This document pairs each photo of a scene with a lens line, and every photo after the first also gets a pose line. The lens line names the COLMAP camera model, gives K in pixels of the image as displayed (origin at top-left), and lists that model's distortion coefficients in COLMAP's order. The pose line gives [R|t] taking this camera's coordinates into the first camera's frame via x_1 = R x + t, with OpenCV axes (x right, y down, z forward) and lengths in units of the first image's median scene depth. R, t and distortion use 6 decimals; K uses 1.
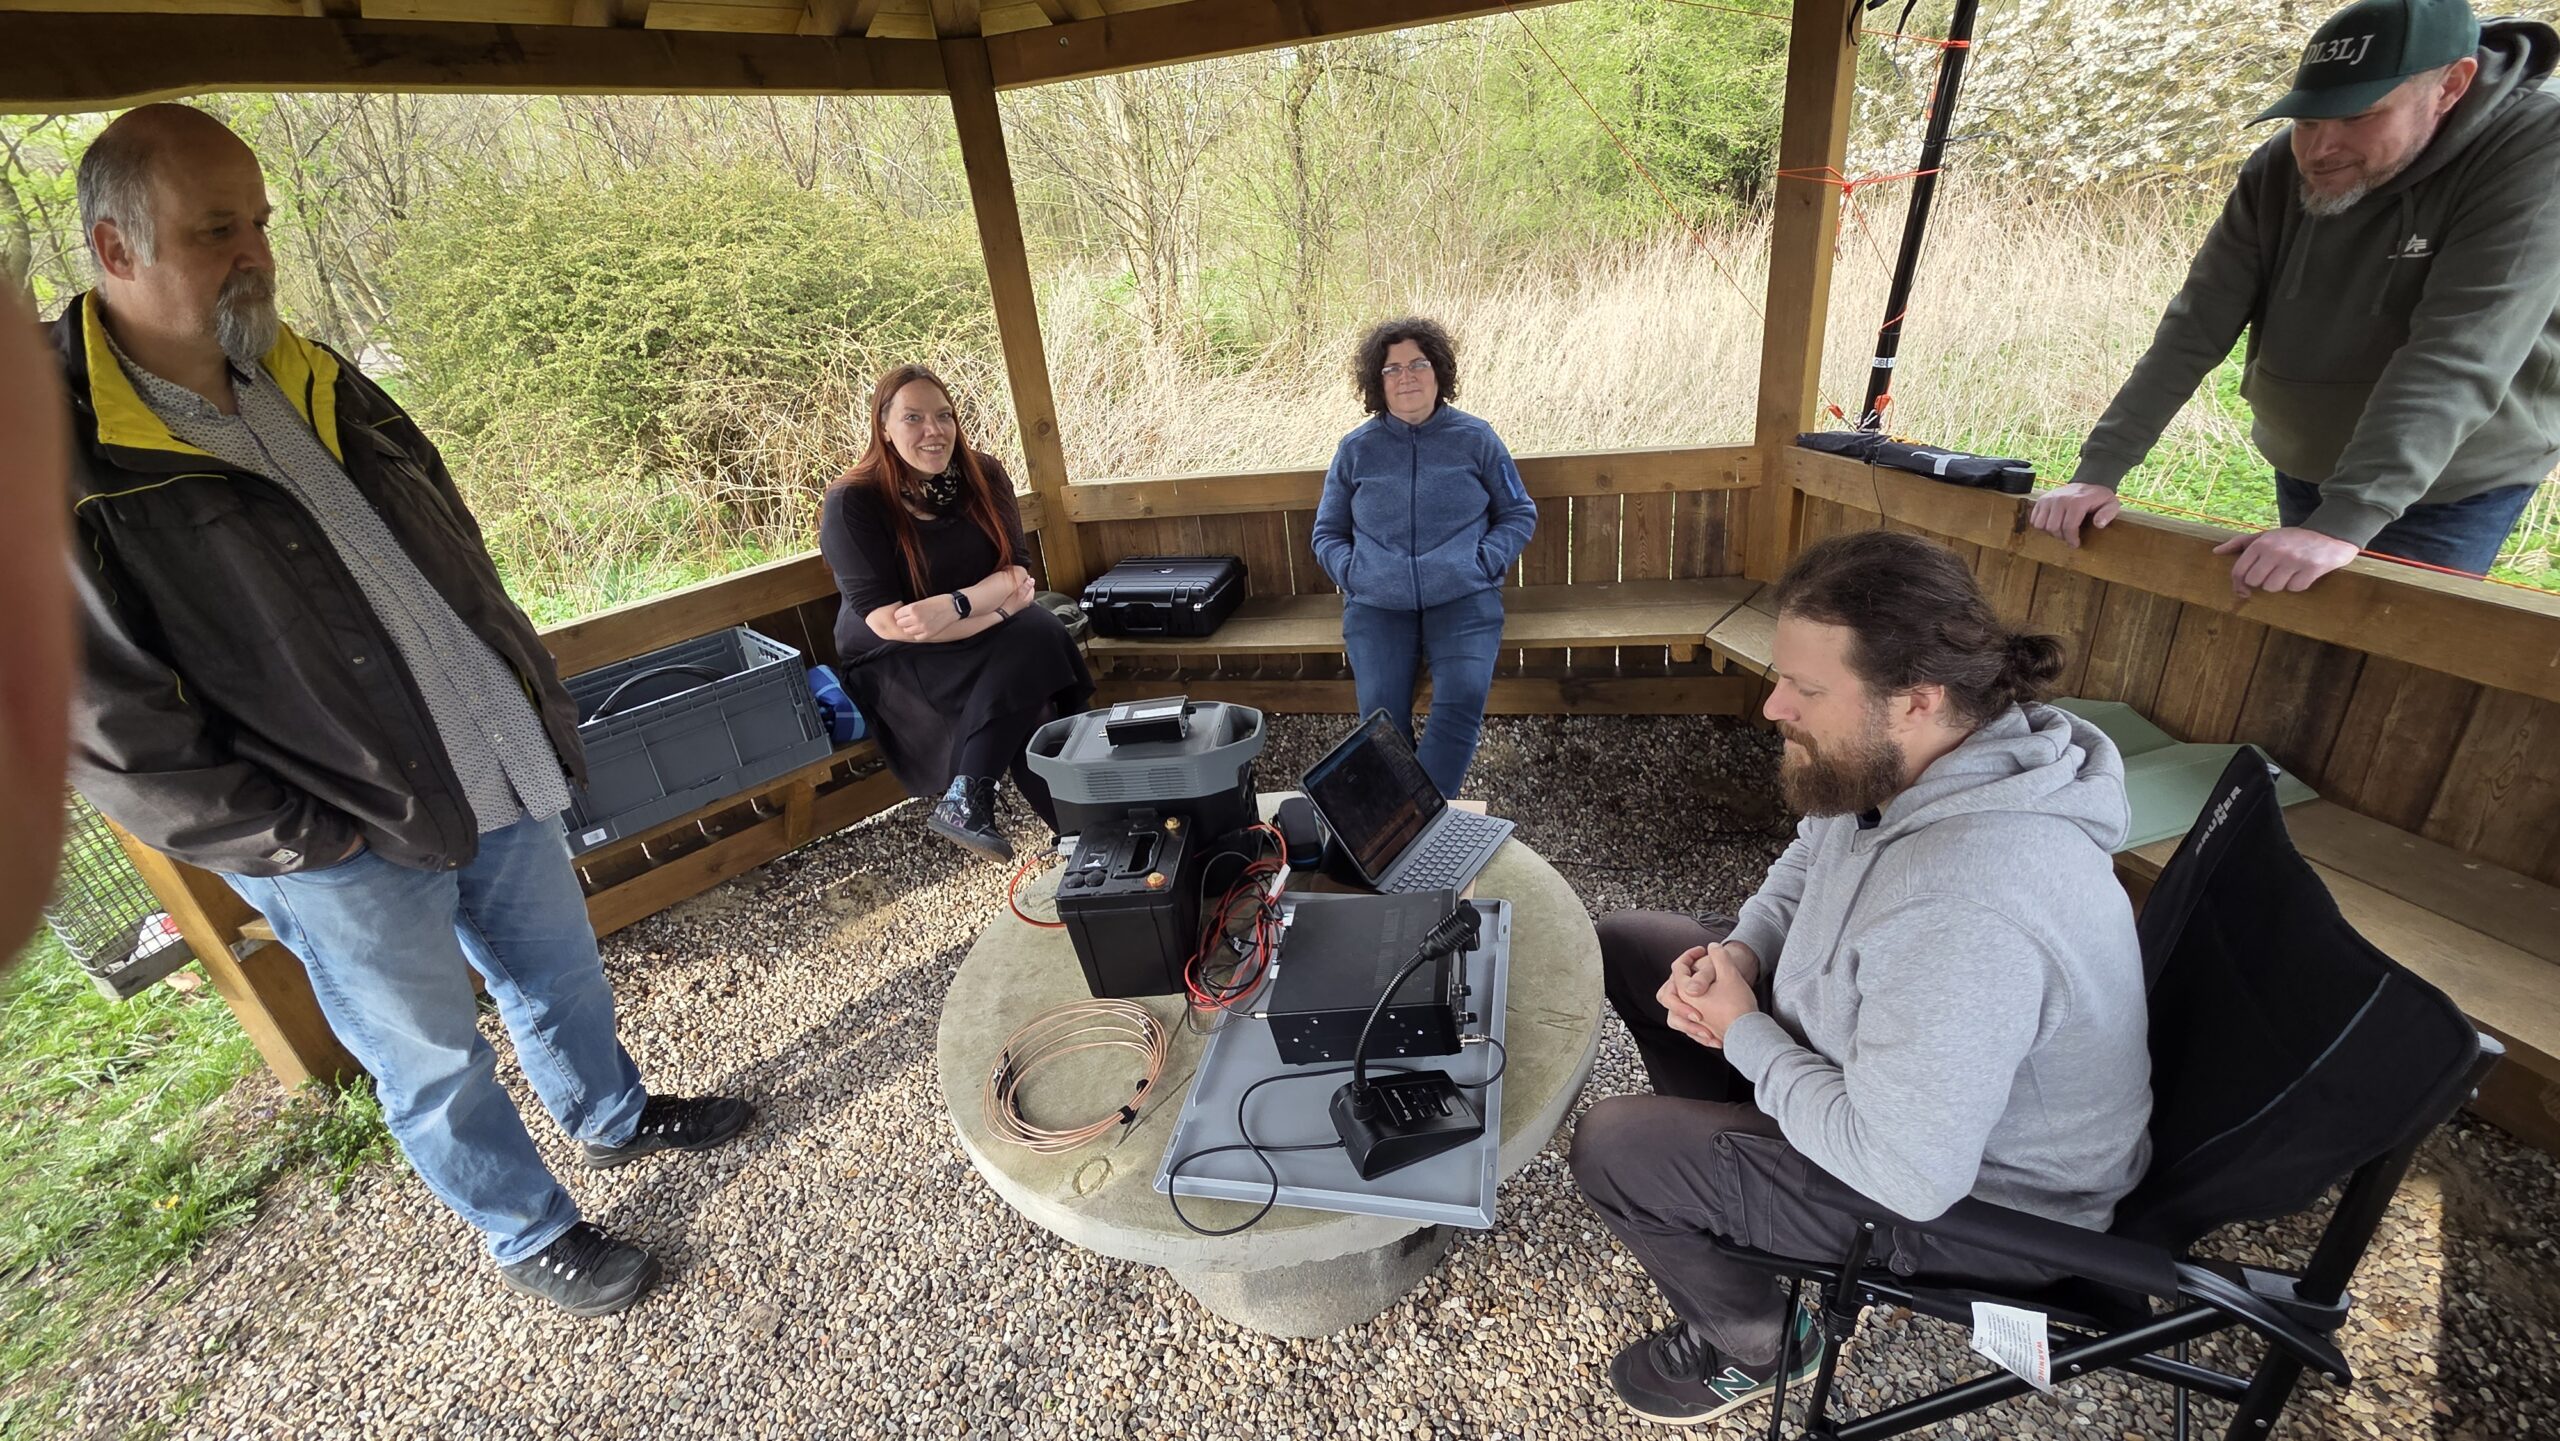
lens RADIAL K [[1042.3, 0, 1280.0], [0, 1042.3, 725.9], [0, 0, 1]] dist [-0.007818, 0.003235]
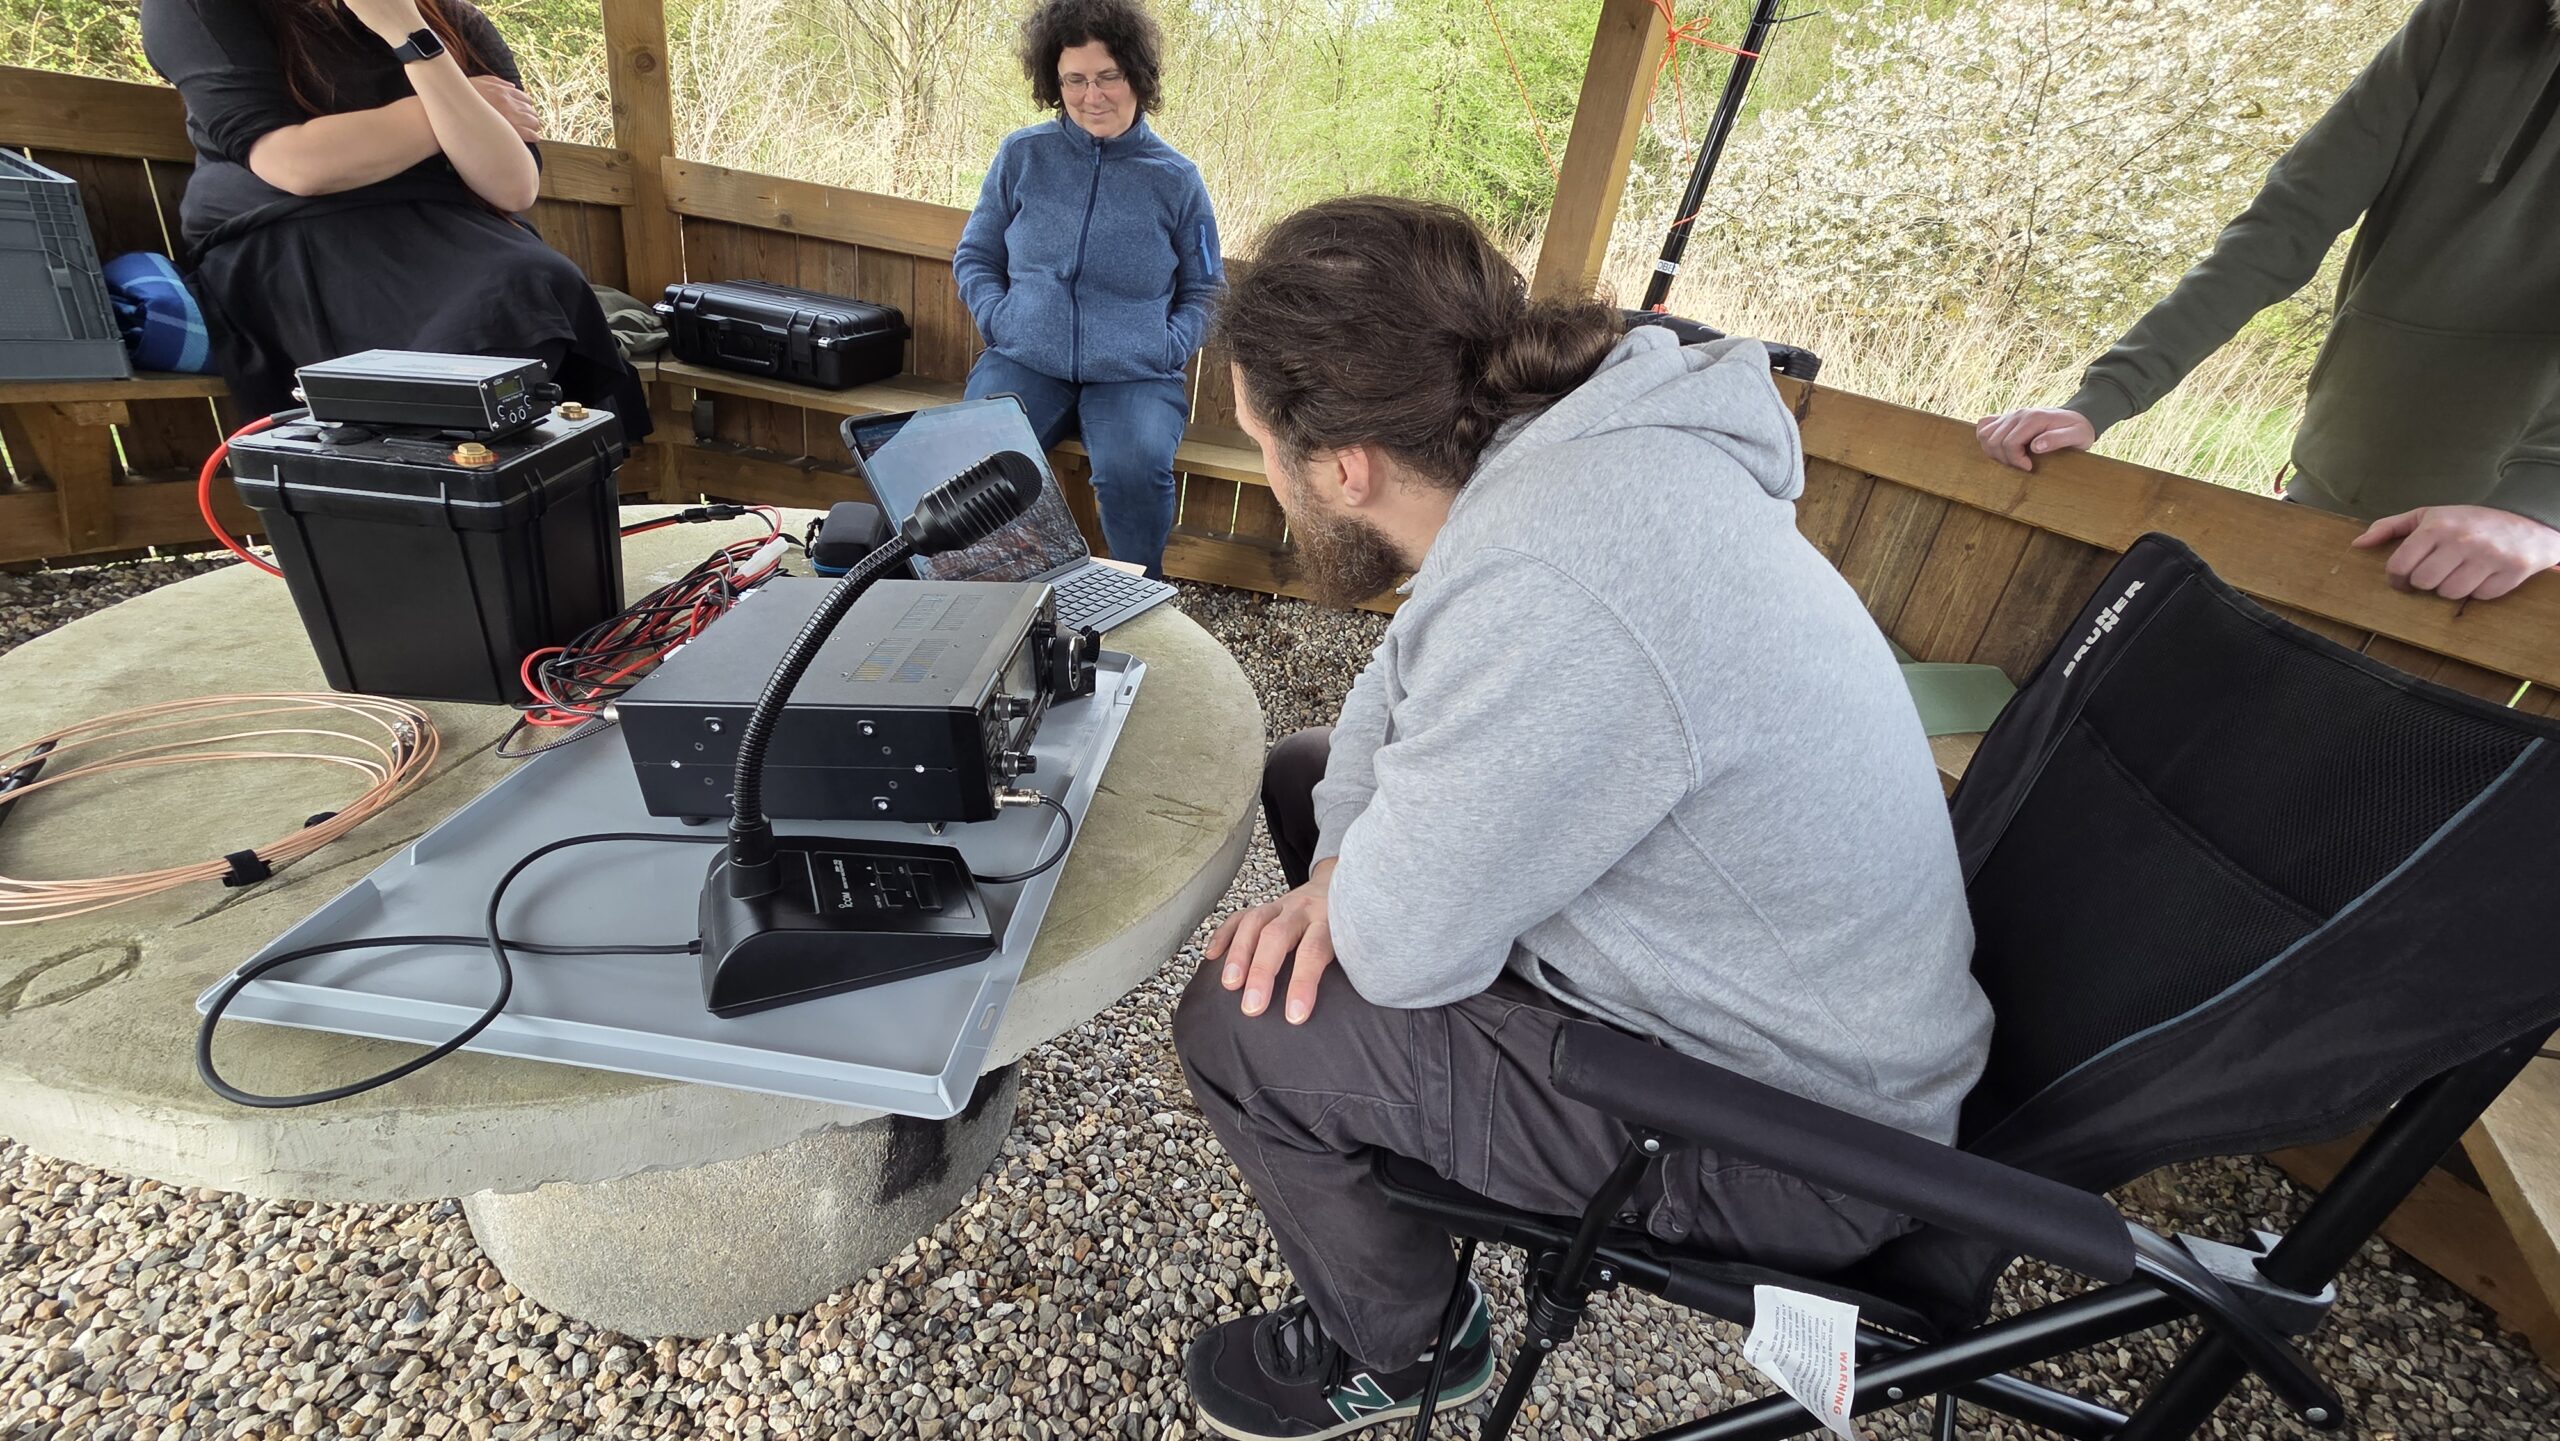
lens RADIAL K [[1042.3, 0, 1296.1], [0, 1042.3, 717.3], [0, 0, 1]] dist [-0.007818, 0.003235]
pose [[0.944878, 0.159771, 0.285795, 0.115635], [-0.161621, 0.986702, -0.017266, 0.178281], [-0.284753, -0.029876, 0.958135, 0.316359]]
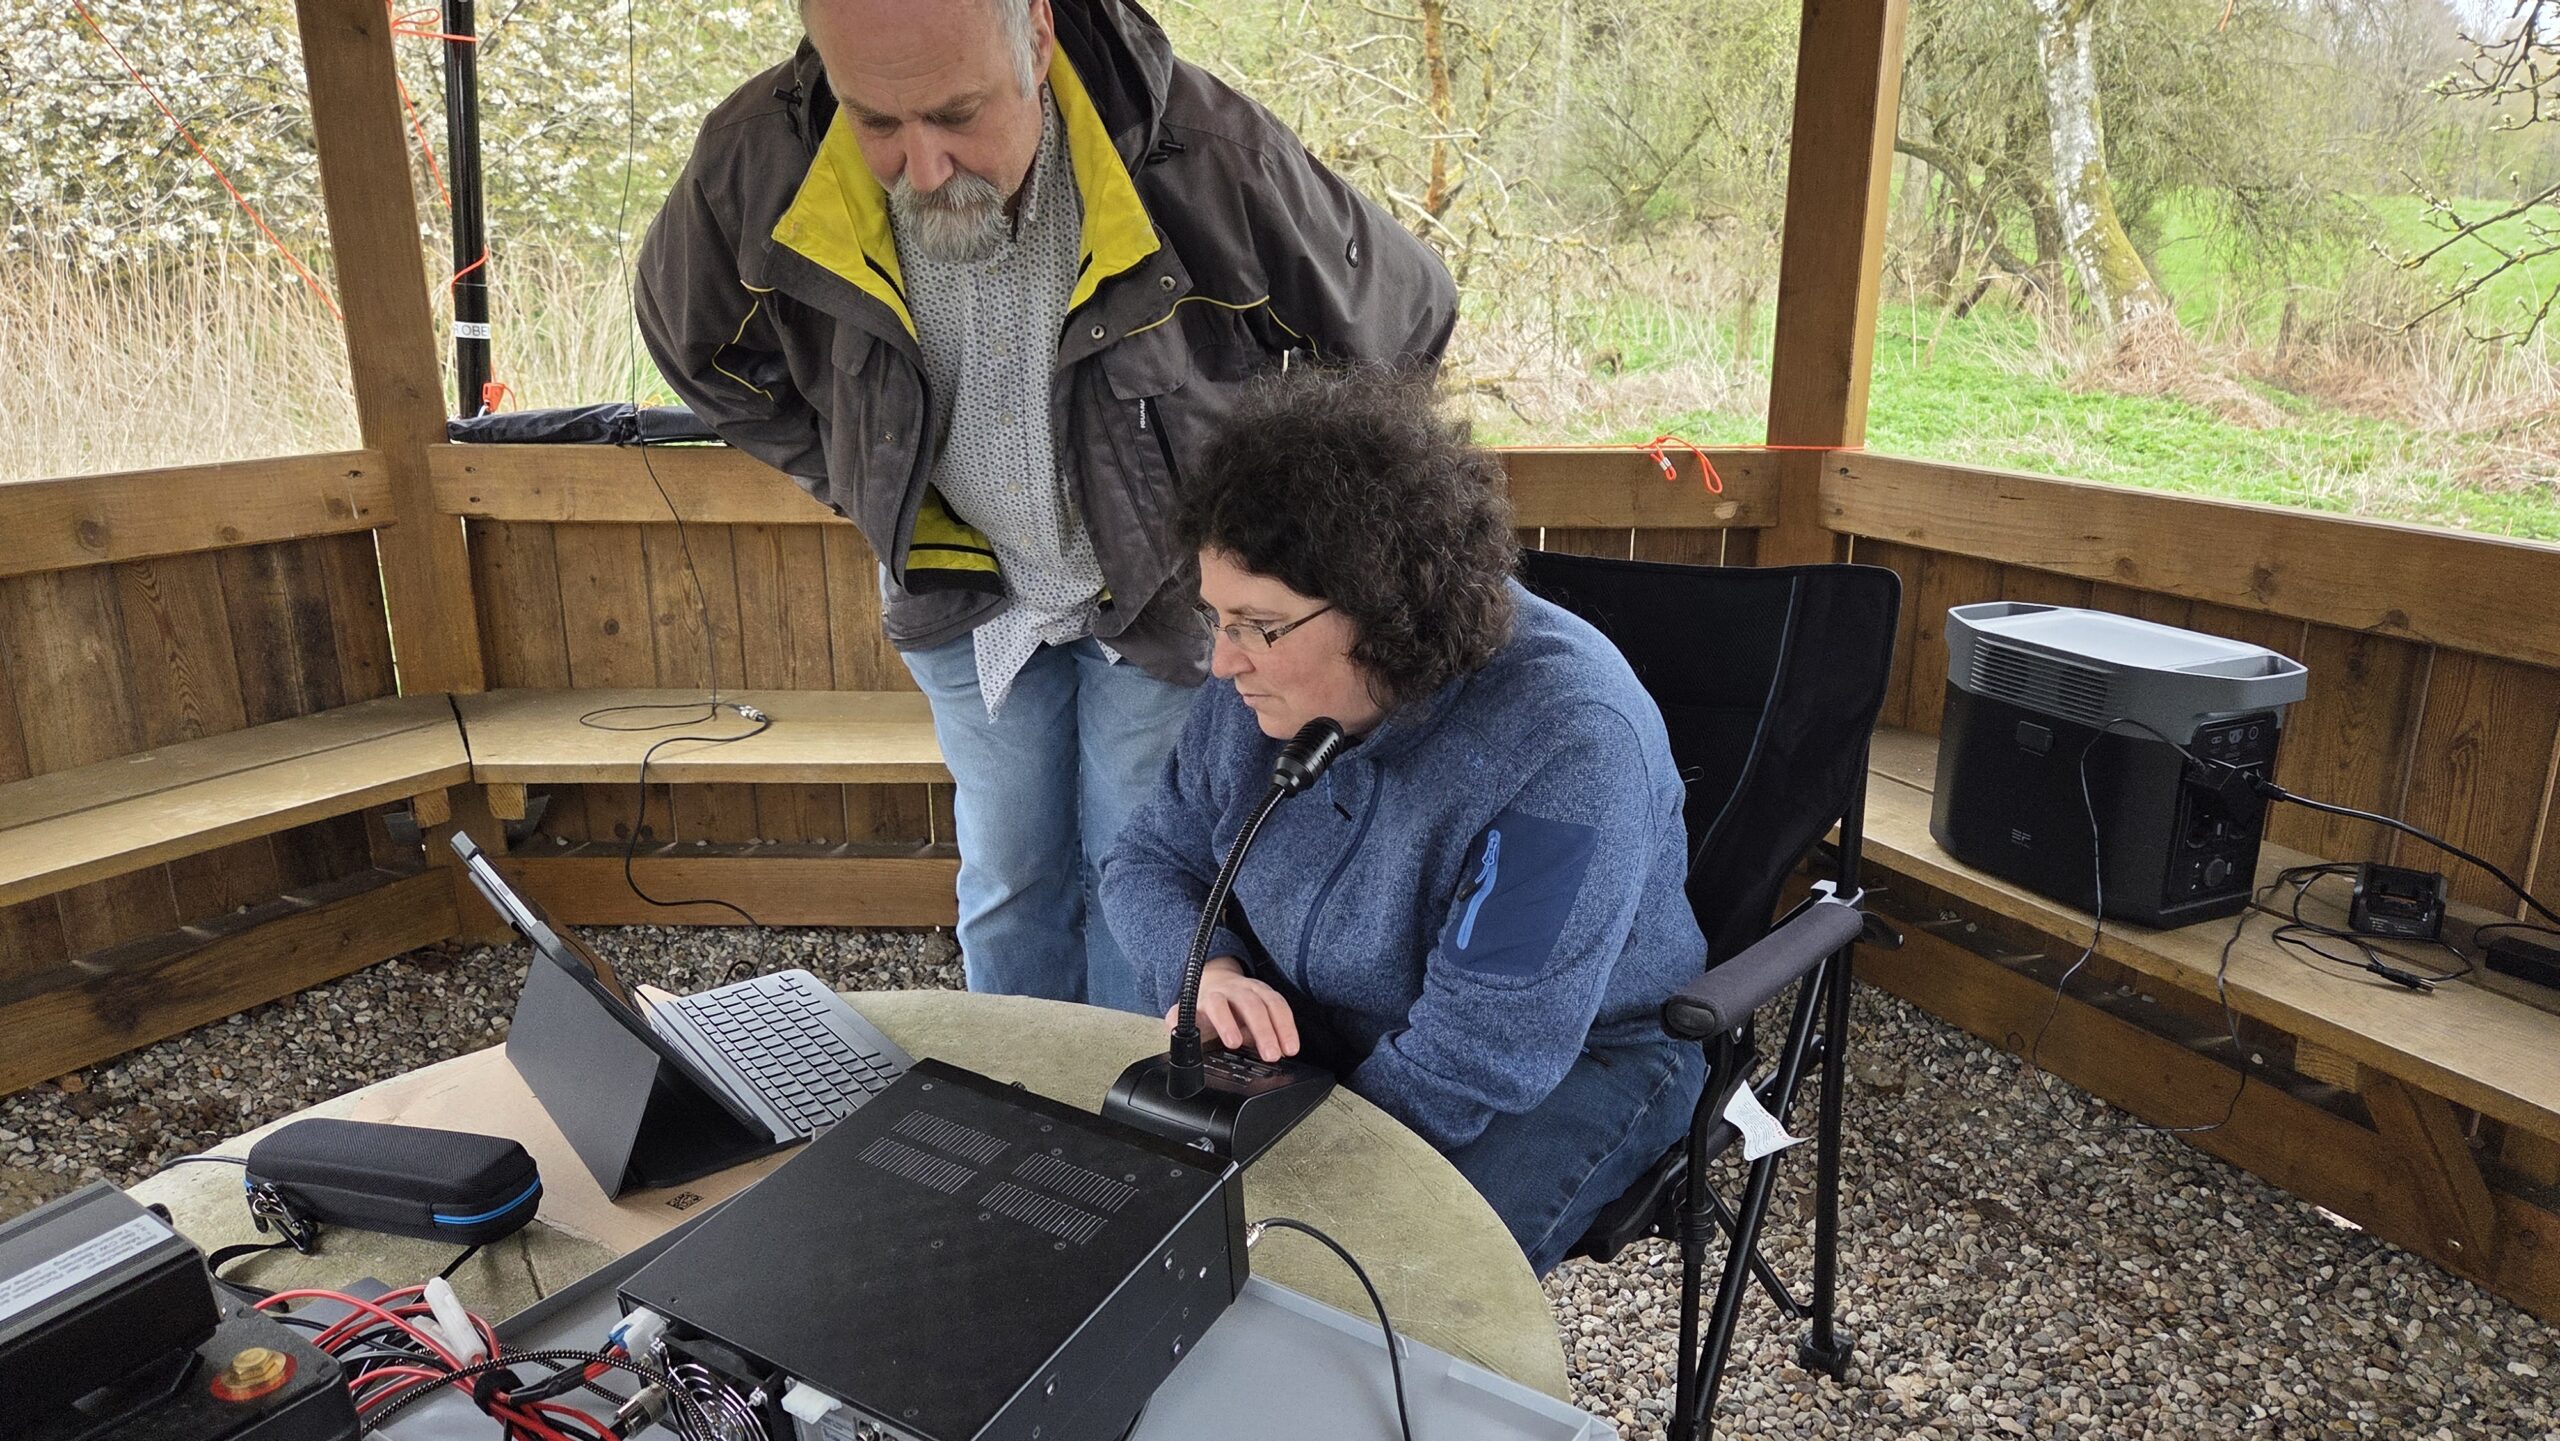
lens RADIAL K [[1745.8, 0, 1306.4], [0, 1745.8, 712.9], [0, 0, 1]] dist [0.048493, -0.000990]
pose [[0.298892, -0.136169, 0.944522, -0.477041], [0.381356, 0.924343, 0.012581, 0.065310], [-0.874775, 0.356439, 0.328207, 0.462926]]
